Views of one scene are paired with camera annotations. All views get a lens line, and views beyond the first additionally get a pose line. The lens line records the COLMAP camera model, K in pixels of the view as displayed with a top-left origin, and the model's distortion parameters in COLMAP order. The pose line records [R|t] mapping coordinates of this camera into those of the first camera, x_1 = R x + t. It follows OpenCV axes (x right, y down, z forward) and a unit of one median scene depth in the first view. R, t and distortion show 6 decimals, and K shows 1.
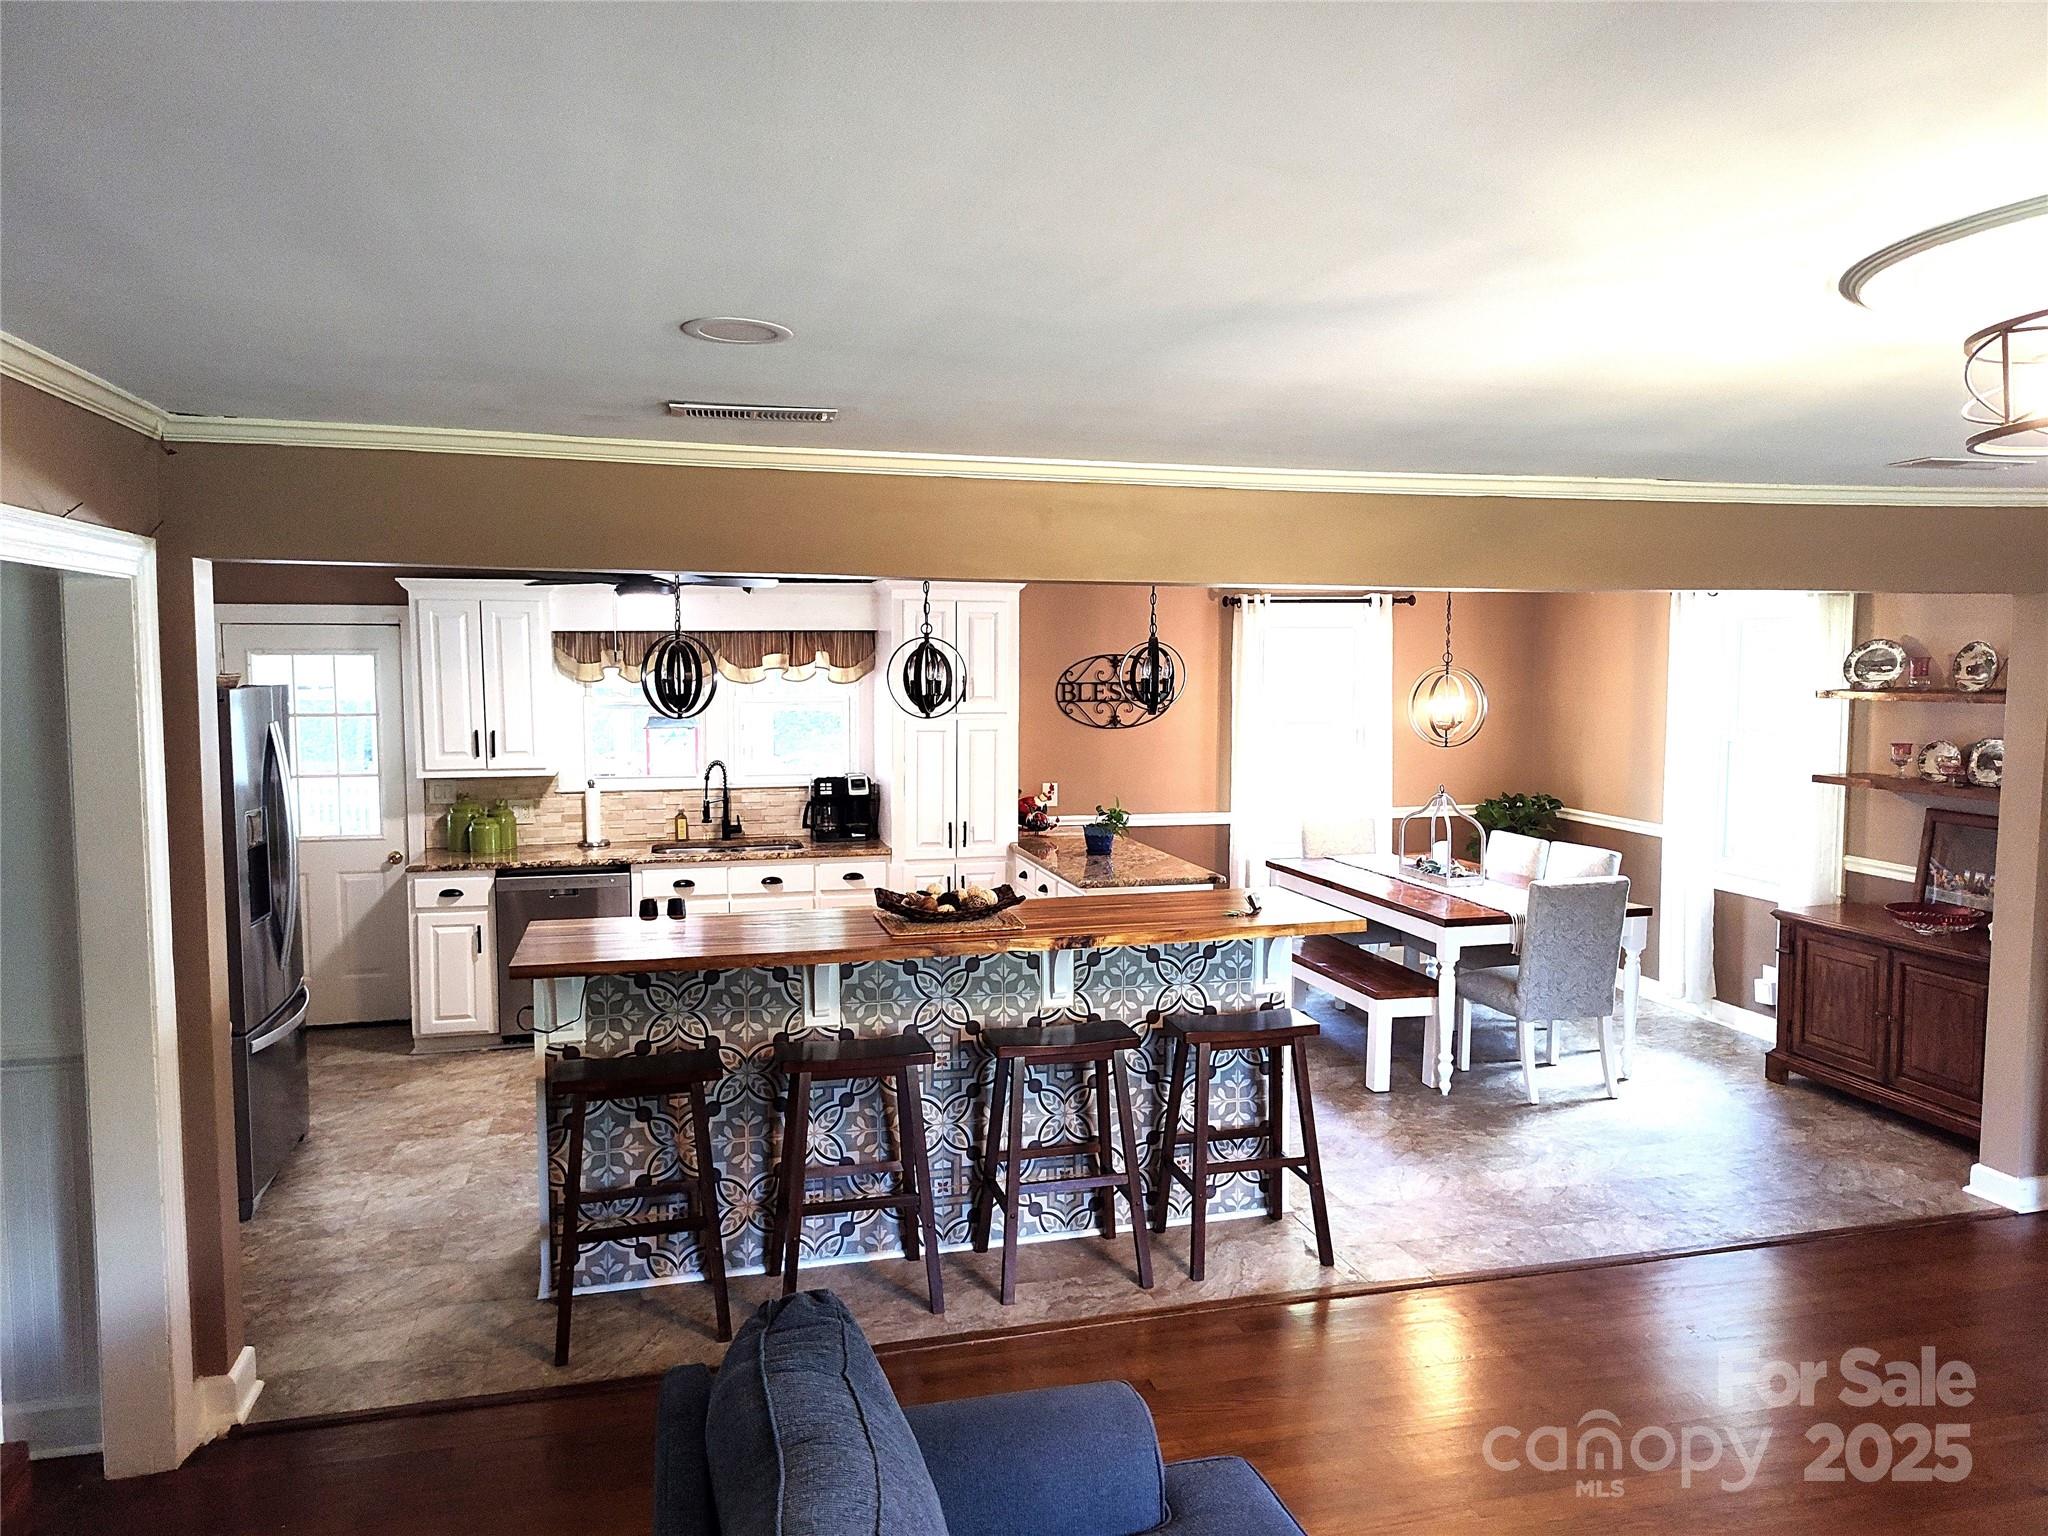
lens RADIAL K [[1418.7, 0, 1024.0], [0, 1418.7, 768.0], [0, 0, 1]] dist [0.002231, 0.001187]
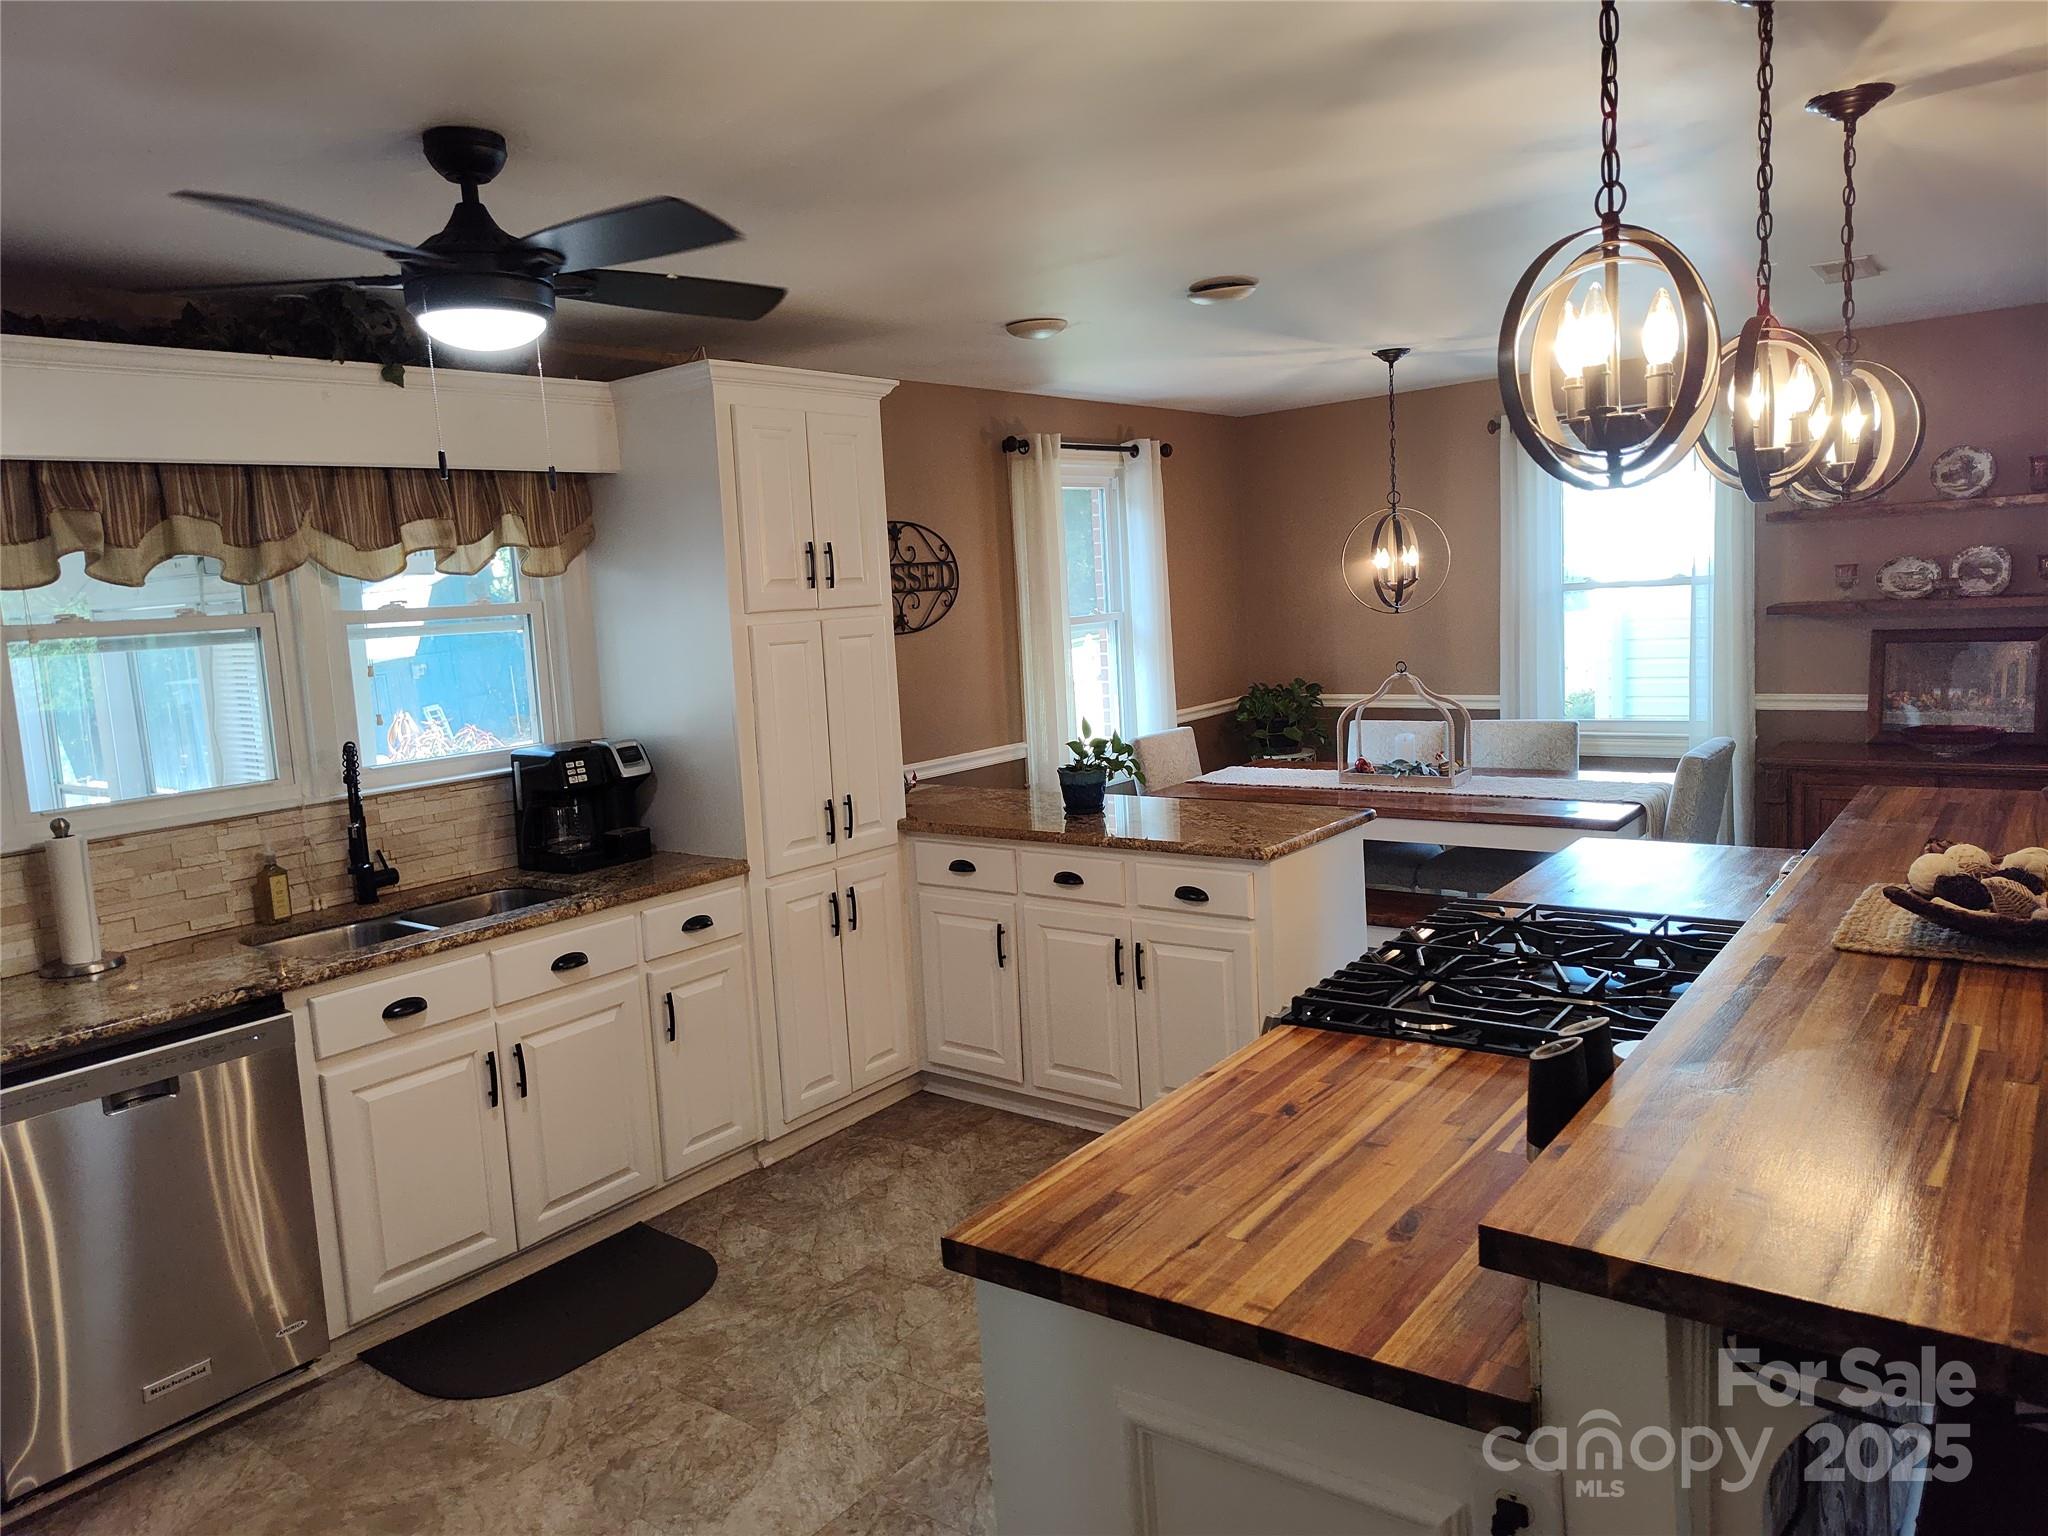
lens RADIAL K [[1418.7, 0, 1024.0], [0, 1418.7, 768.0], [0, 0, 1]] dist [0.002231, 0.001187]
pose [[0.790431, -0.124851, 0.599693, -0.324316], [0.108112, 0.992074, 0.064044, -0.002408], [-0.602936, 0.014211, 0.797663, 0.479269]]
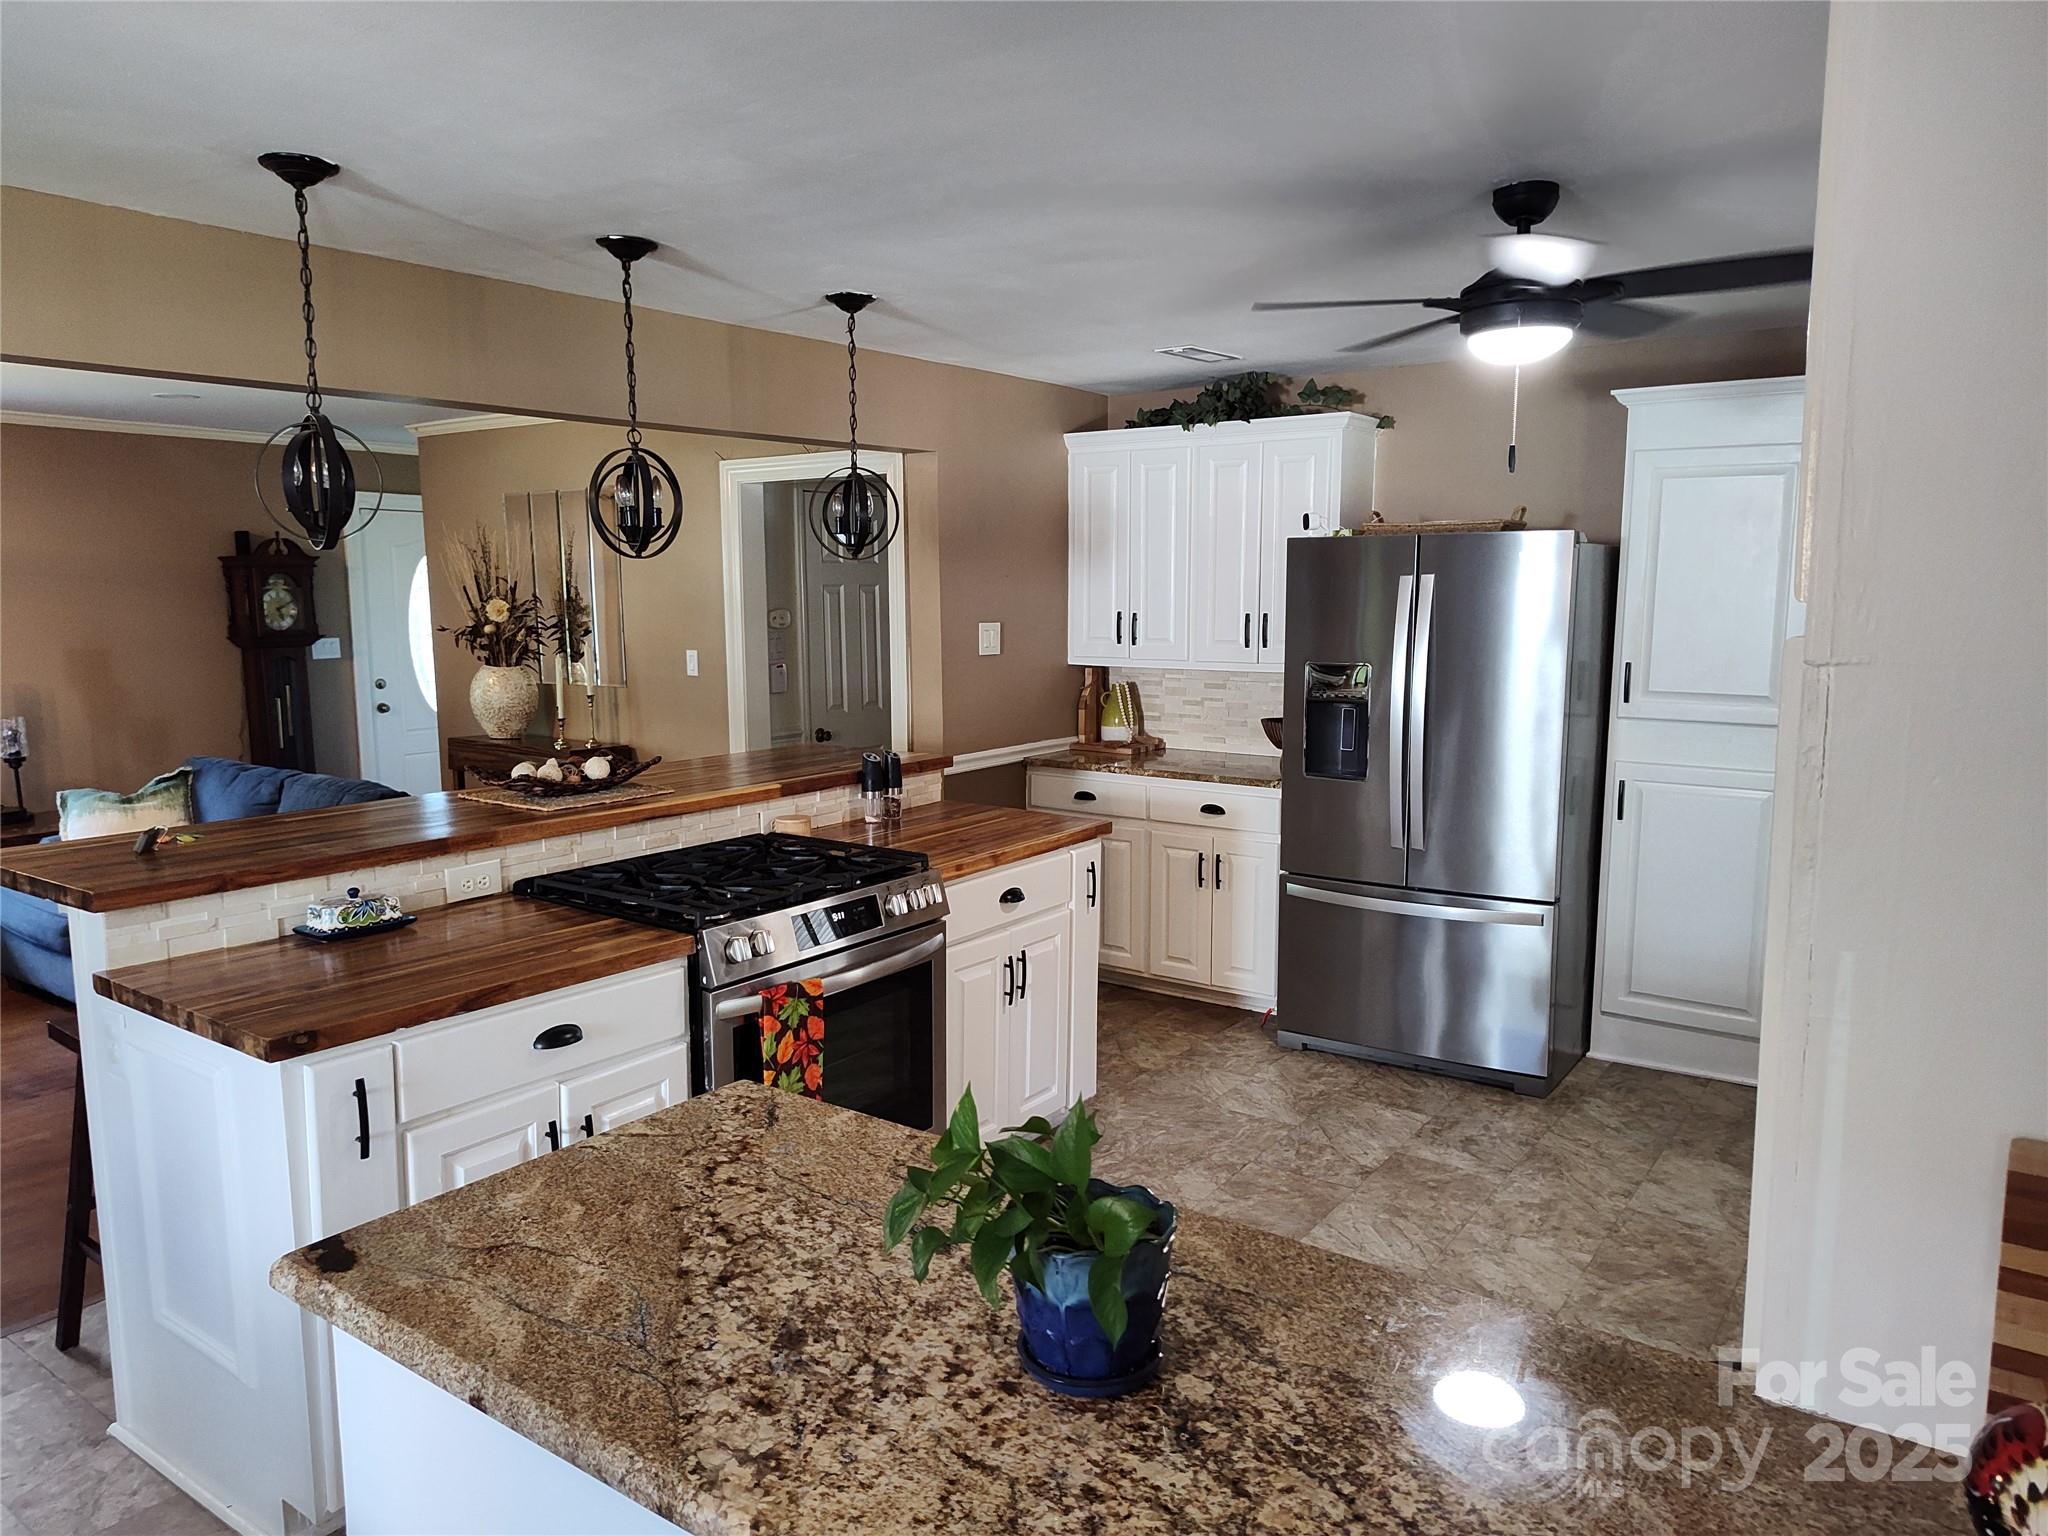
lens RADIAL K [[1418.7, 0, 1024.0], [0, 1418.7, 768.0], [0, 0, 1]] dist [0.002231, 0.001187]
pose [[-0.779710, 0.085808, -0.620234, 0.266830], [-0.047072, 0.979729, 0.194718, -0.087706], [0.624369, 0.181019, -0.759865, 1.840073]]
